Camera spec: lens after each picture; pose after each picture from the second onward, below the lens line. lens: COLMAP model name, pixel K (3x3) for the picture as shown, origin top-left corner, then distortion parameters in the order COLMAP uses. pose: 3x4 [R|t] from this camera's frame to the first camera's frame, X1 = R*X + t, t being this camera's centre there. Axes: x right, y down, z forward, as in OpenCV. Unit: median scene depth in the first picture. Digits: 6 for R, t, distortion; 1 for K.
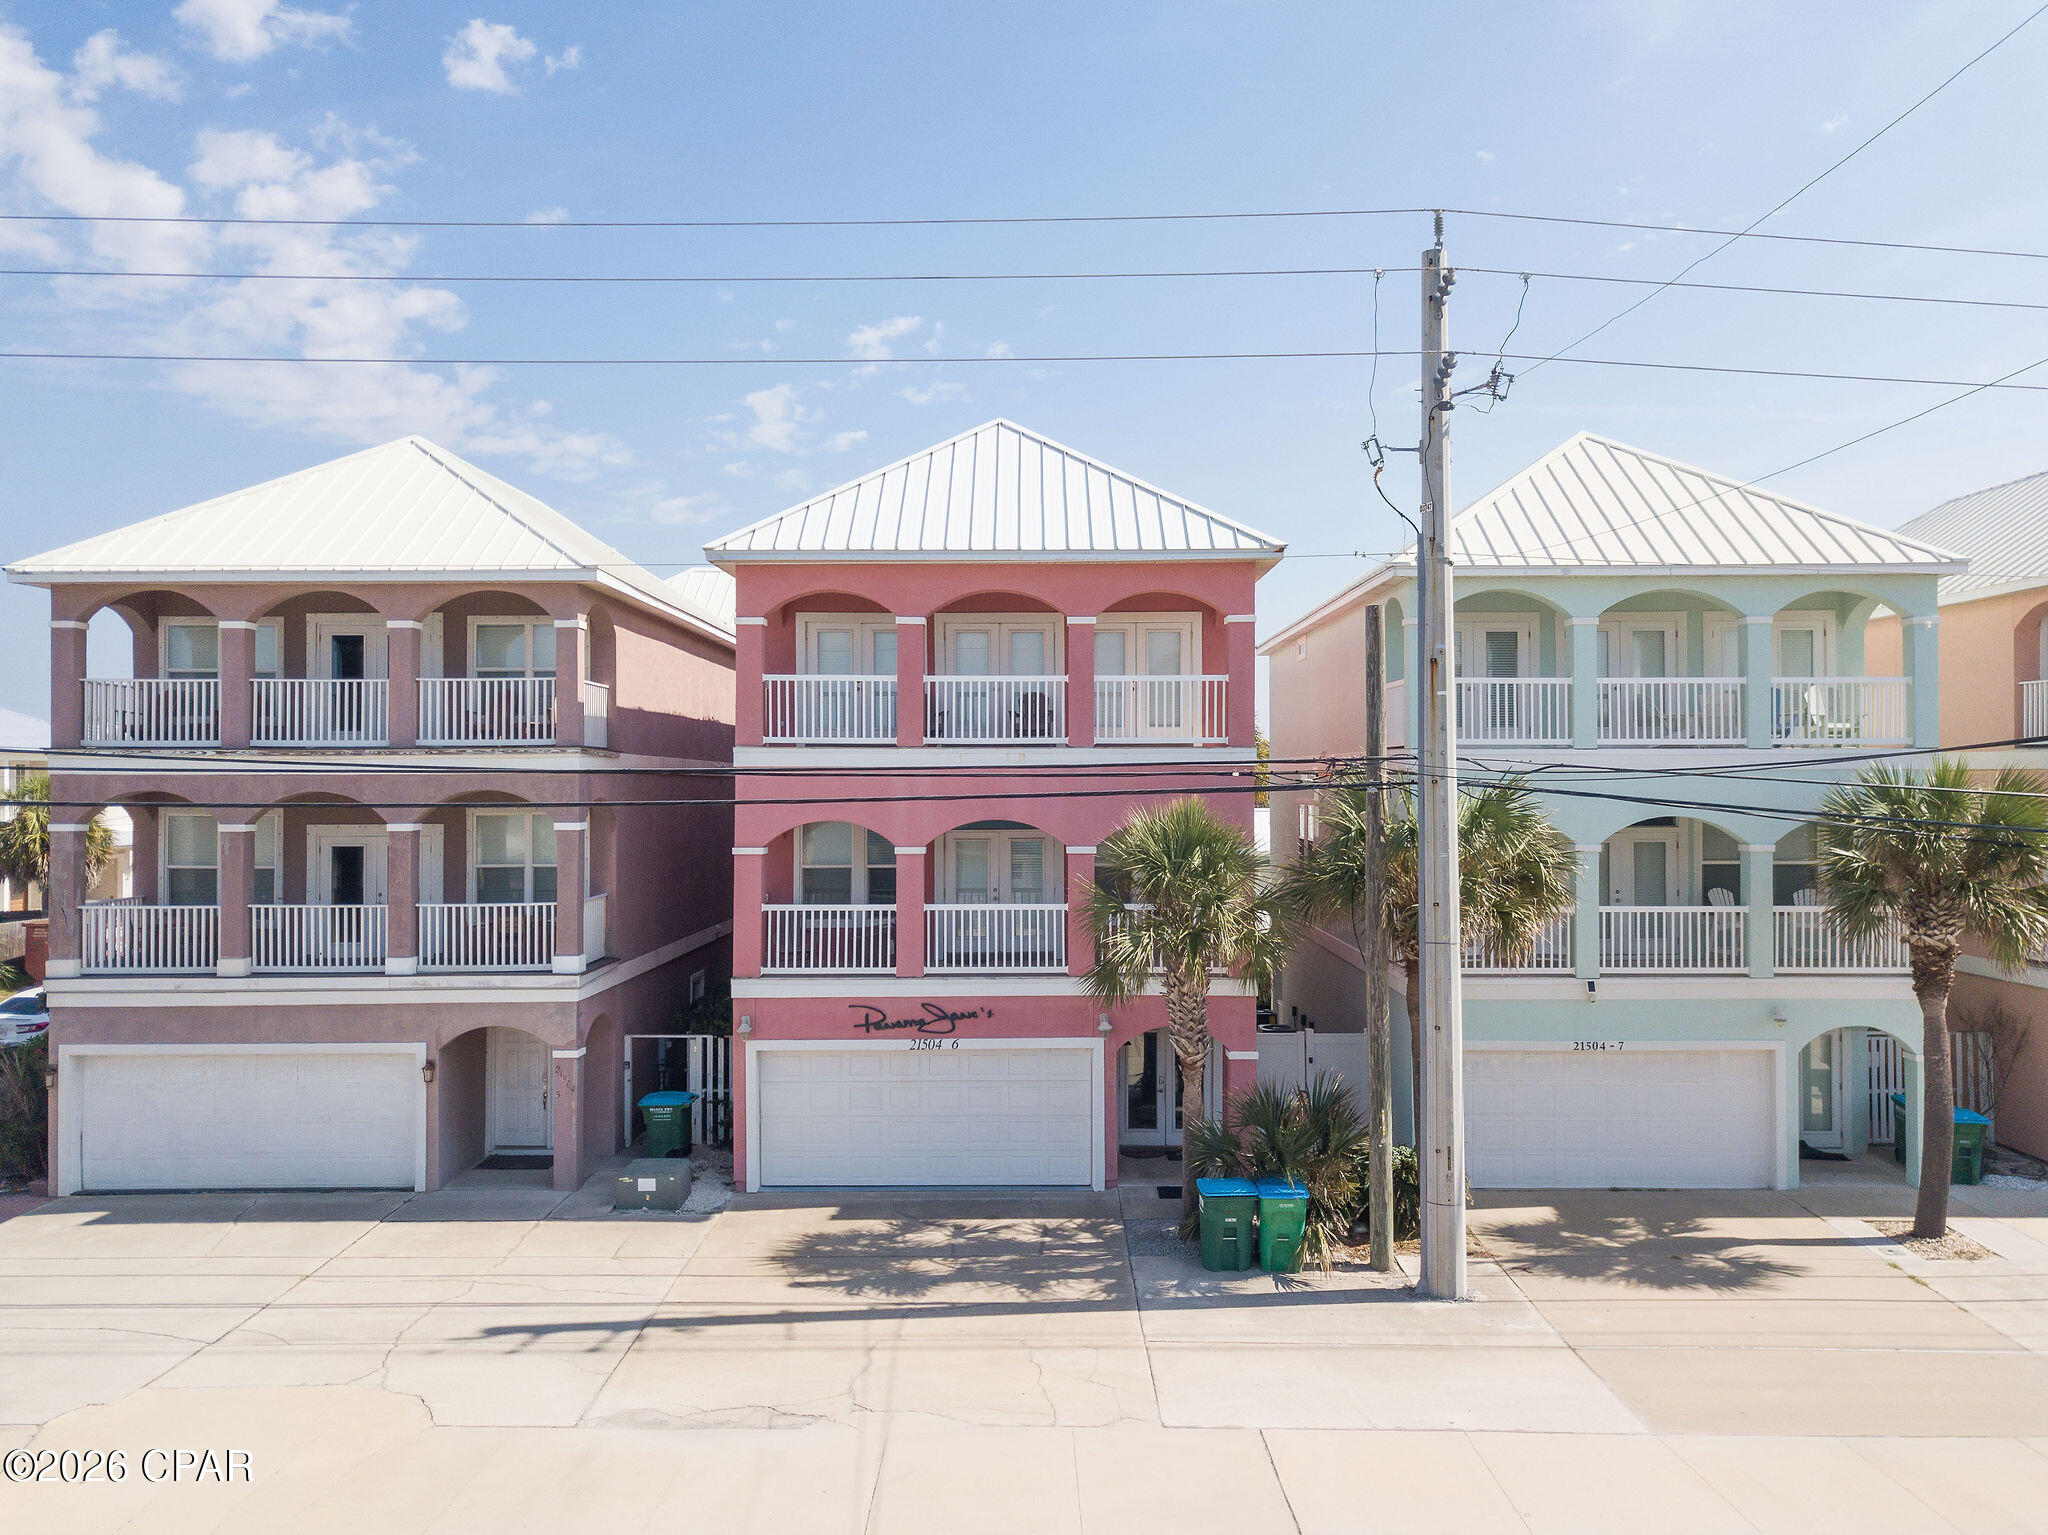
lens RADIAL K [[1668.4, 0, 1024.0], [0, 1668.4, 767.5], [0, 0, 1]] dist [-0.002252, 0.011275]
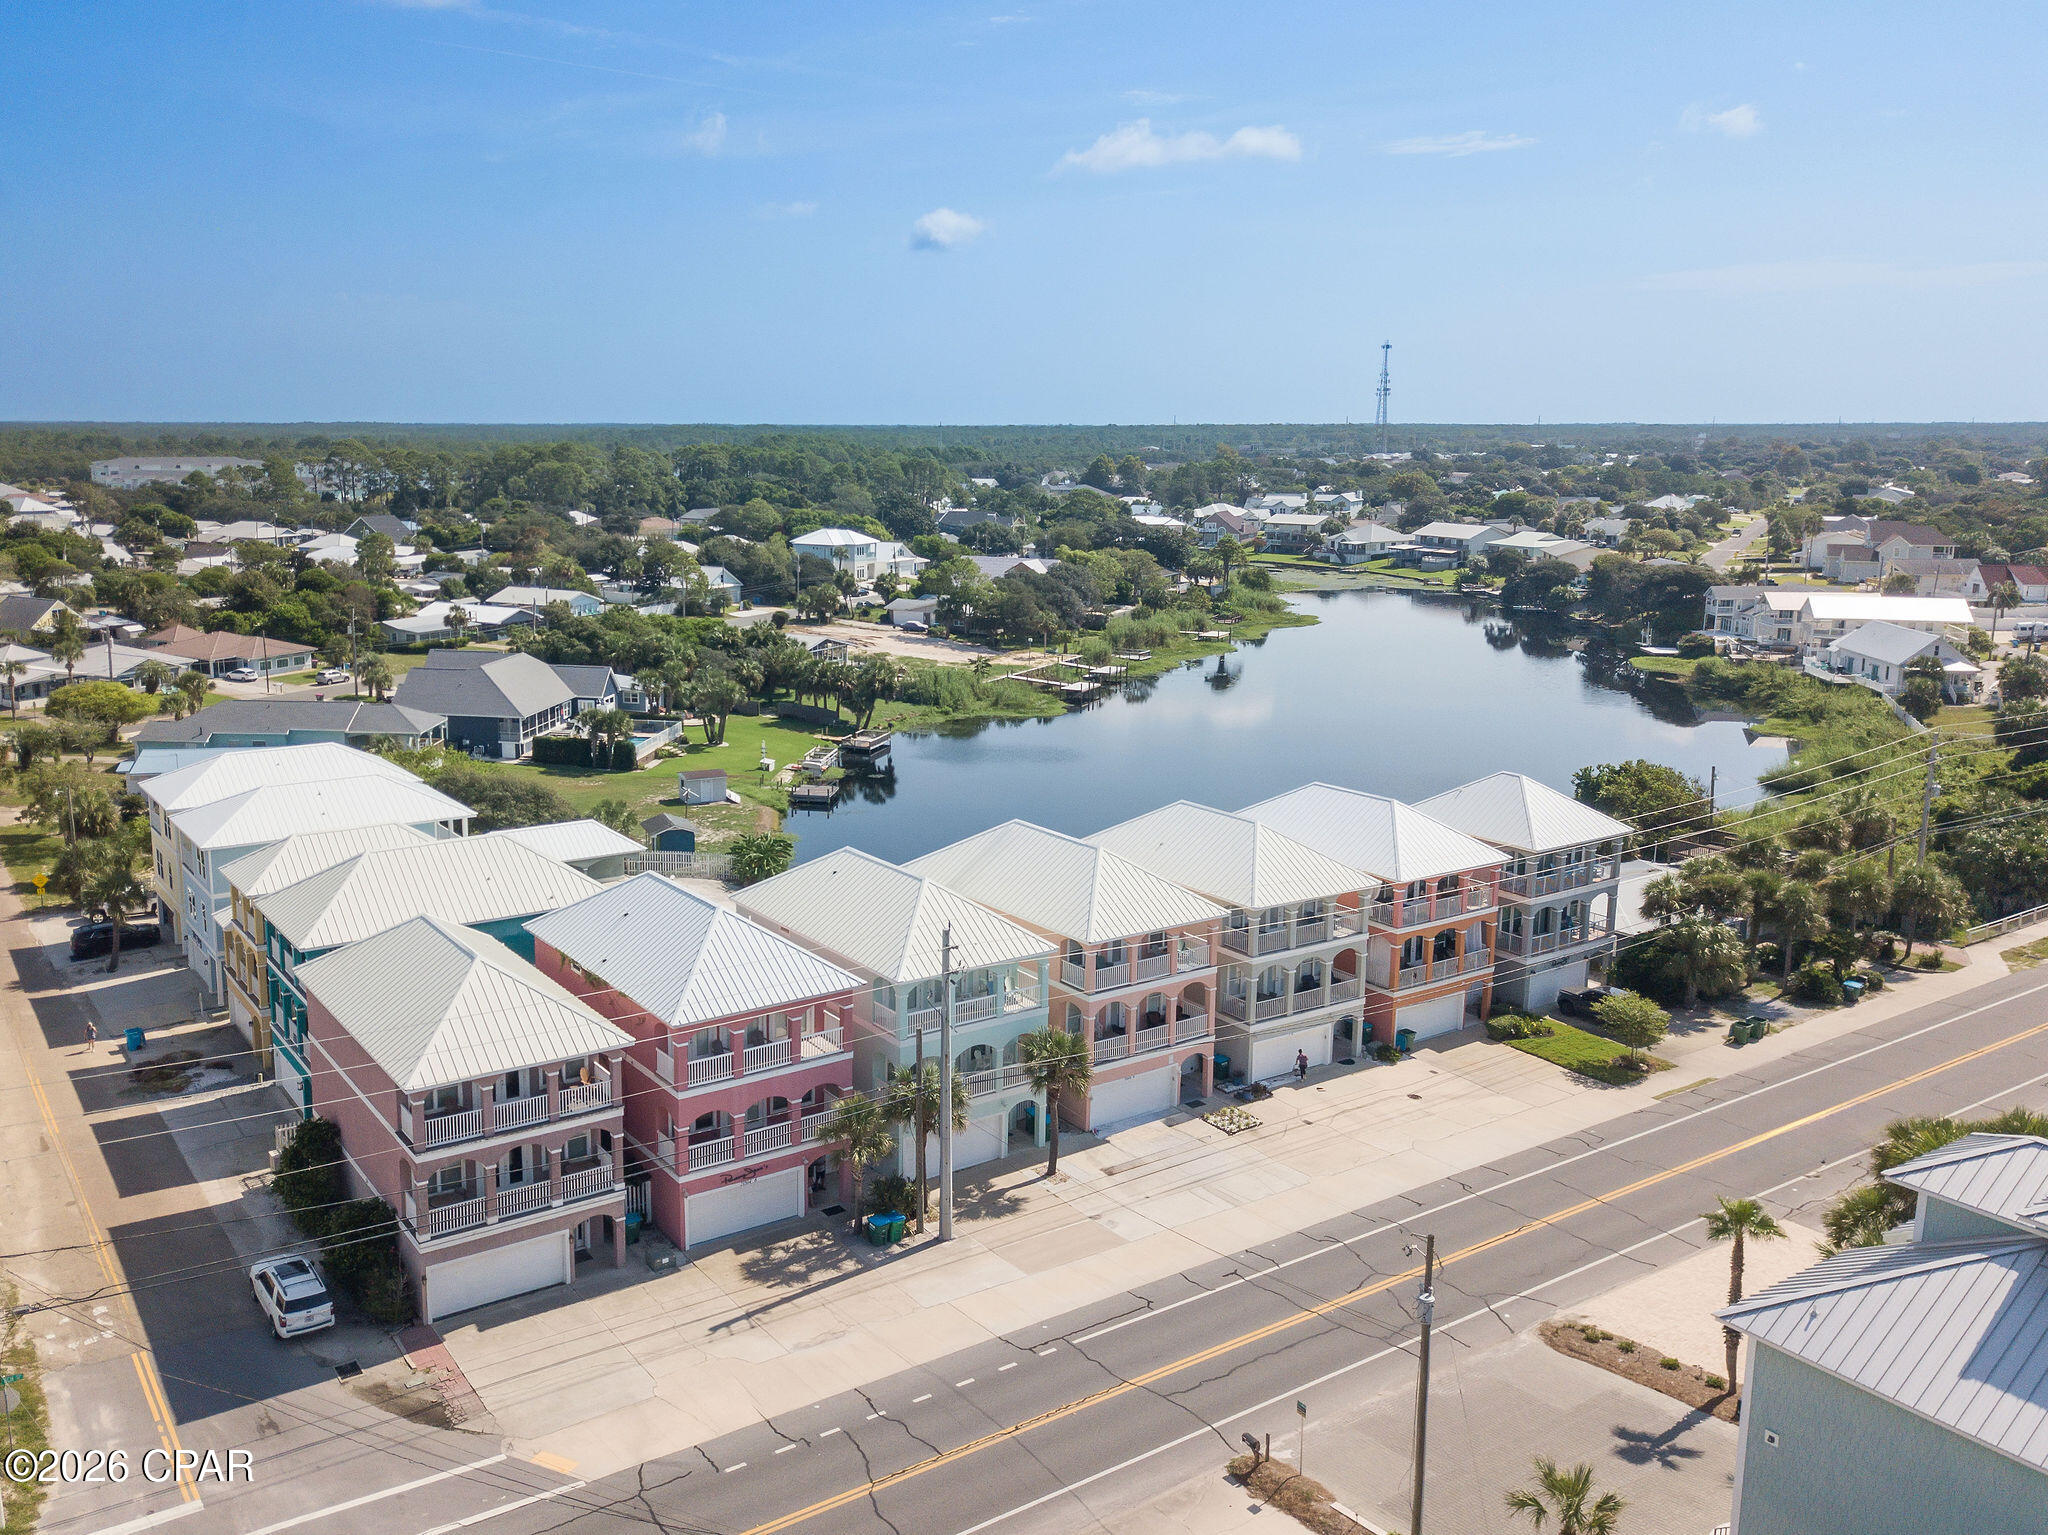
lens RADIAL K [[1668.4, 0, 1024.0], [0, 1668.4, 767.5], [0, 0, 1]] dist [-0.002252, 0.011275]
pose [[0.824975, -0.096914, 0.556797, -1.189999], [-0.005294, 0.983820, 0.179084, -1.037154], [-0.565144, -0.150687, 0.811114, -1.421966]]
